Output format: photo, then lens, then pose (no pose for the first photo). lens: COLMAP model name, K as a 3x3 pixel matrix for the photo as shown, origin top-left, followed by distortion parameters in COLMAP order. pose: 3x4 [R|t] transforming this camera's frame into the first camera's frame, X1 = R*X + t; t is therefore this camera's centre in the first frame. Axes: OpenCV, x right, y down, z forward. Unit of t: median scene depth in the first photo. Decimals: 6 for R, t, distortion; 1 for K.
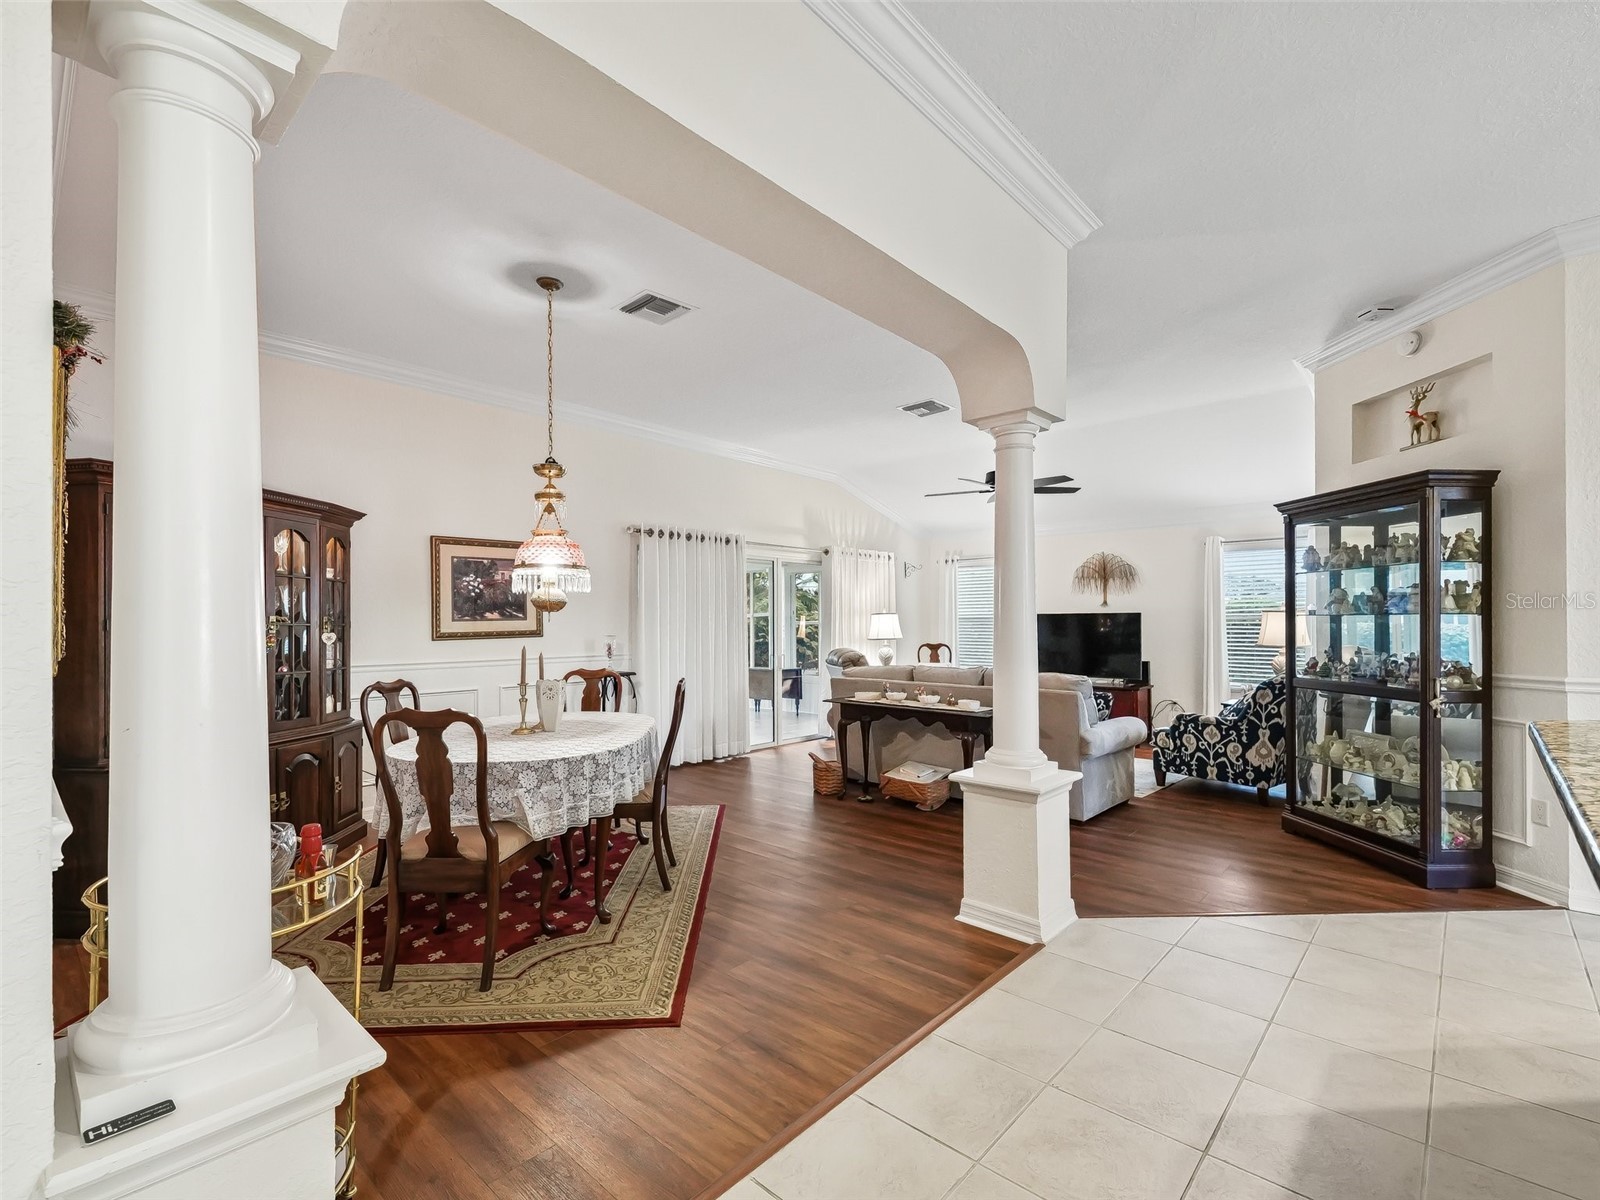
lens RADIAL K [[729.1, 0, 795.4], [0, 729.1, 610.9], [0, 0, 1]] dist [0.007448, -0.001125]
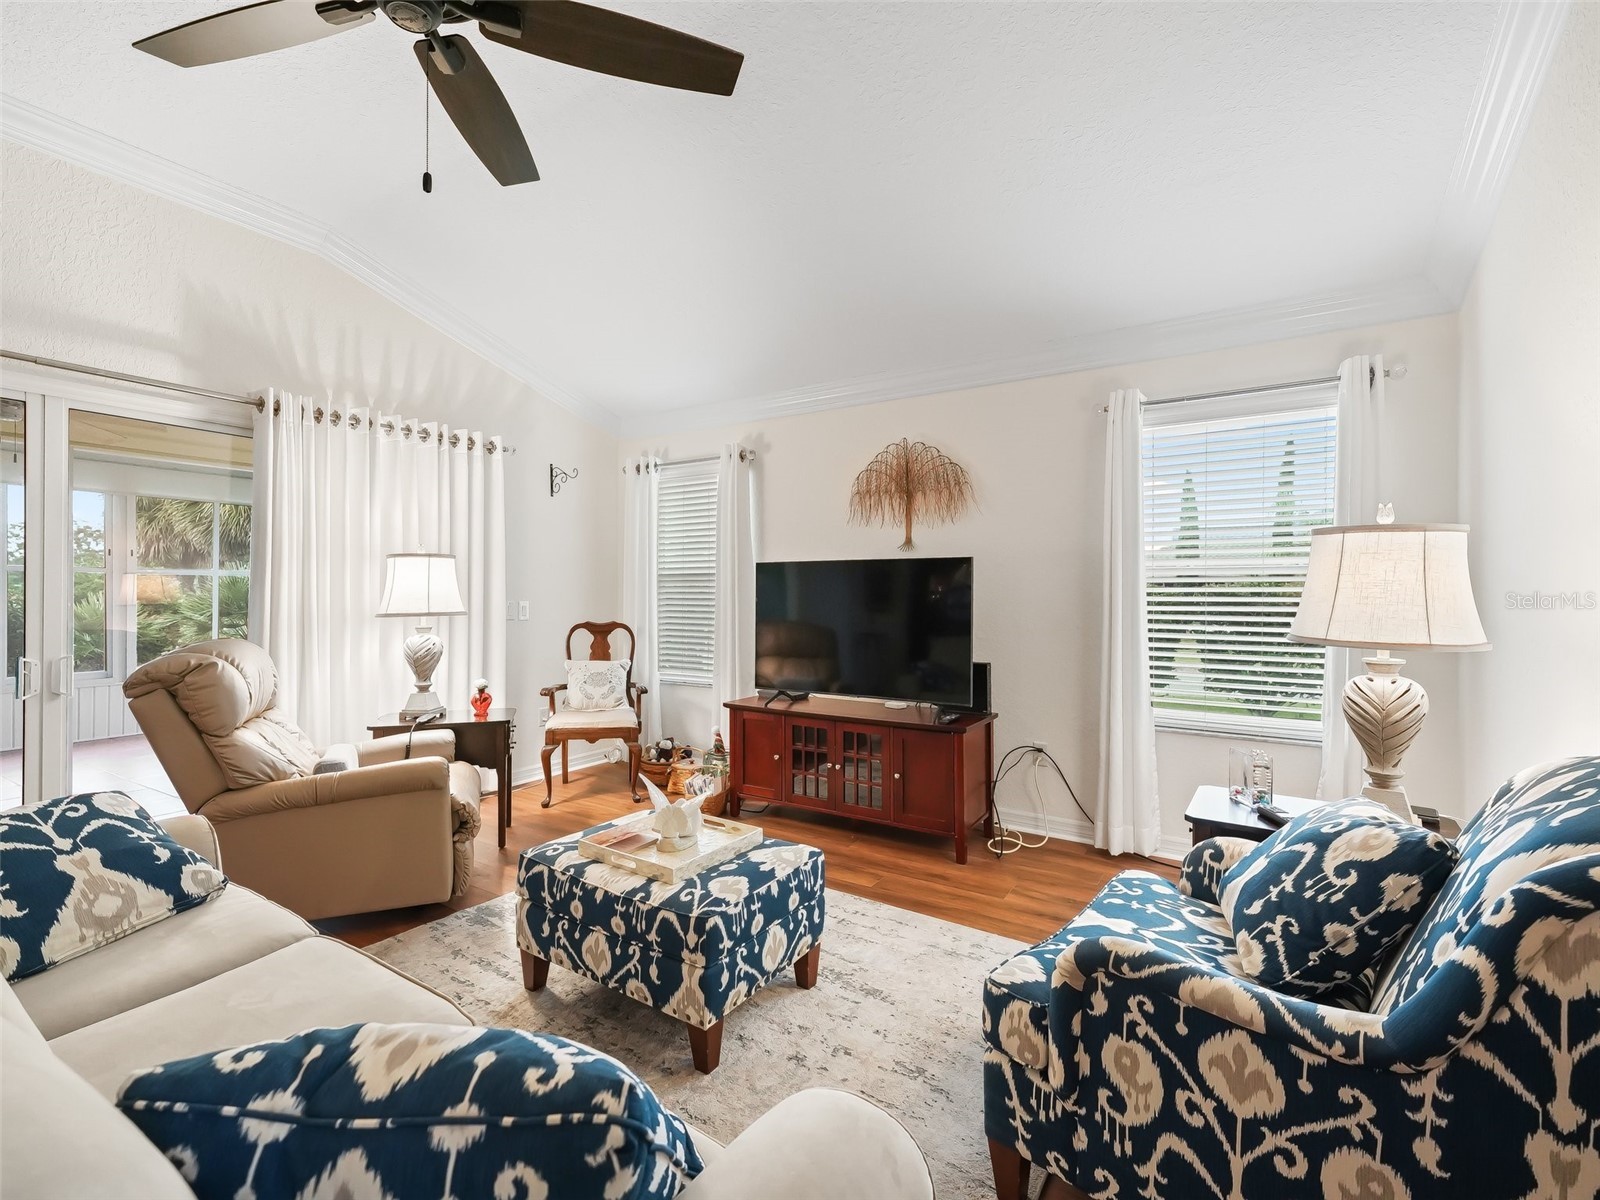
lens RADIAL K [[729.1, 0, 786.4], [0, 729.1, 588.9], [0, 0, 1]] dist [0.007448, -0.001125]
pose [[0.986259, 0.005759, 0.165106, 0.389273], [-0.007089, 0.999947, 0.007469, 0.026753], [-0.165055, -0.008537, 0.986247, 0.783410]]
